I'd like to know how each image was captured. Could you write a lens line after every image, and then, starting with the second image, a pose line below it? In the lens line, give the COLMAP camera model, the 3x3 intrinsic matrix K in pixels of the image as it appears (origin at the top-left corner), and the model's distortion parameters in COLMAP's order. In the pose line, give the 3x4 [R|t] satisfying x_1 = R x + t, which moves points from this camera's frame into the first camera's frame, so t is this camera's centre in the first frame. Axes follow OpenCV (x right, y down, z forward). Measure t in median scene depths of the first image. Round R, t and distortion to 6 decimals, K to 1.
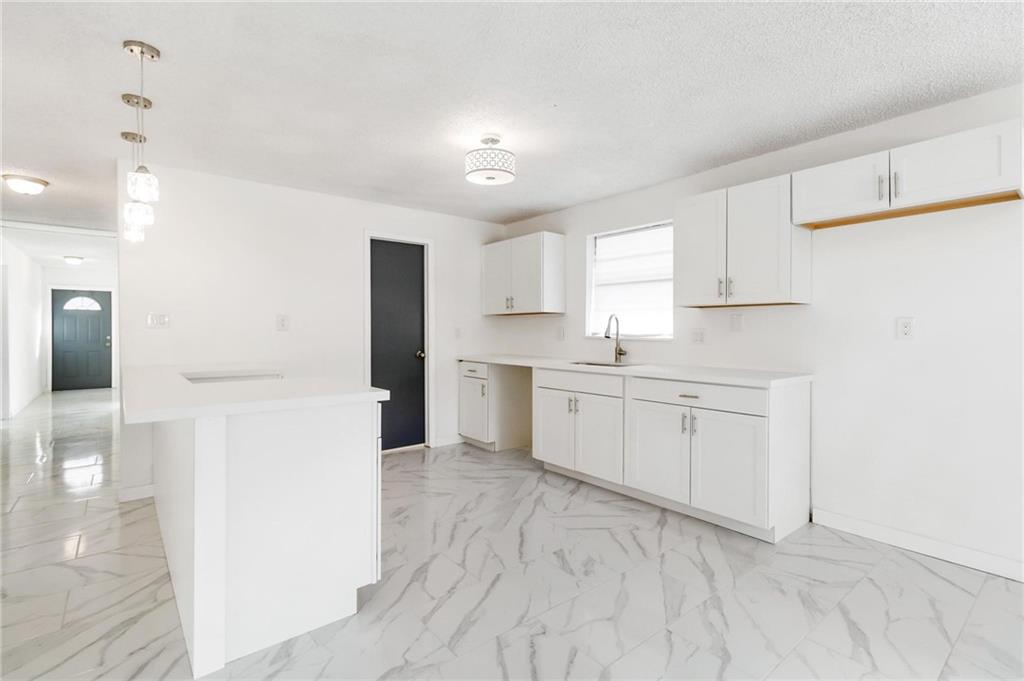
lens RADIAL K [[476.5, 0, 513.1], [0, 476.5, 333.2], [0, 0, 1]] dist [0.004839, 0.001126]
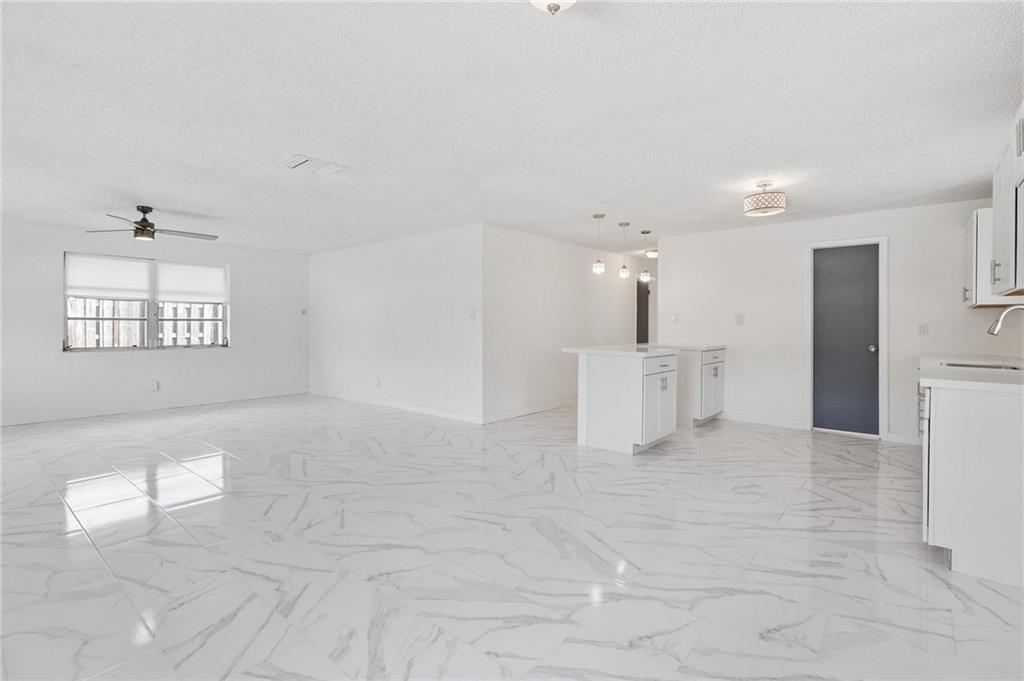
lens RADIAL K [[476.5, 0, 514.1], [0, 476.5, 324.4], [0, 0, 1]] dist [0.004839, 0.001126]
pose [[0.184486, 0.003502, -0.982829, 0.830480], [-0.016517, 0.999863, 0.000463, 0.005033], [0.982696, 0.016148, 0.184519, 0.036096]]
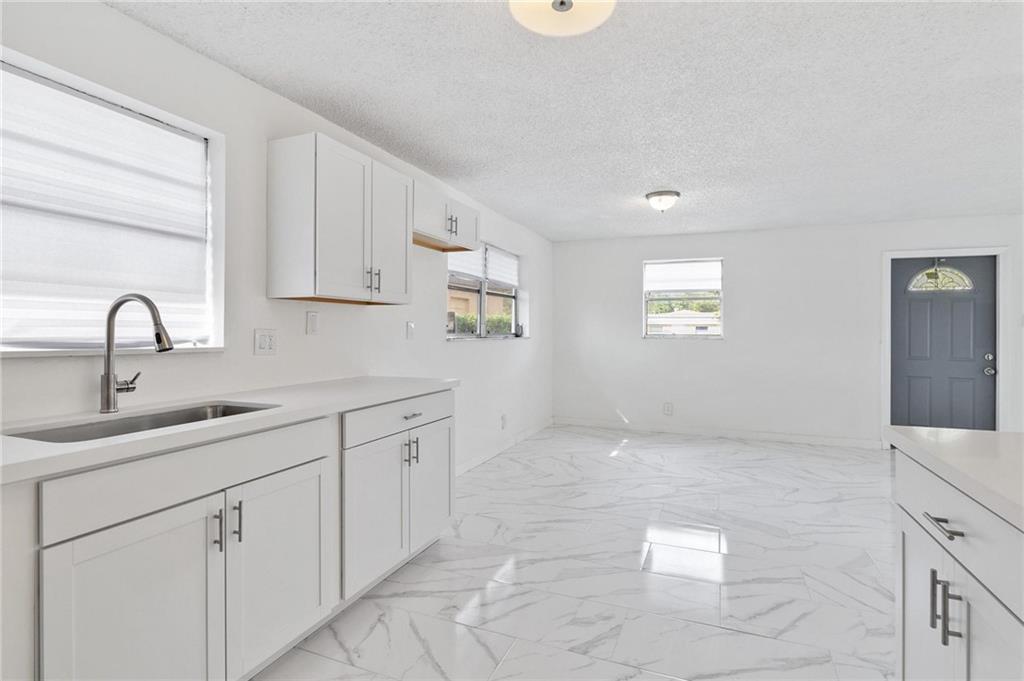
lens RADIAL K [[502.3, 0, 515.3], [0, 502.3, 327.4], [0, 0, 1]] dist [0.003302, -0.003976]
pose [[-0.477069, 0.003983, 0.878857, -0.324393], [0.003600, 0.999990, -0.002578, -0.008727], [-0.878858, 0.001934, -0.477079, 0.910104]]
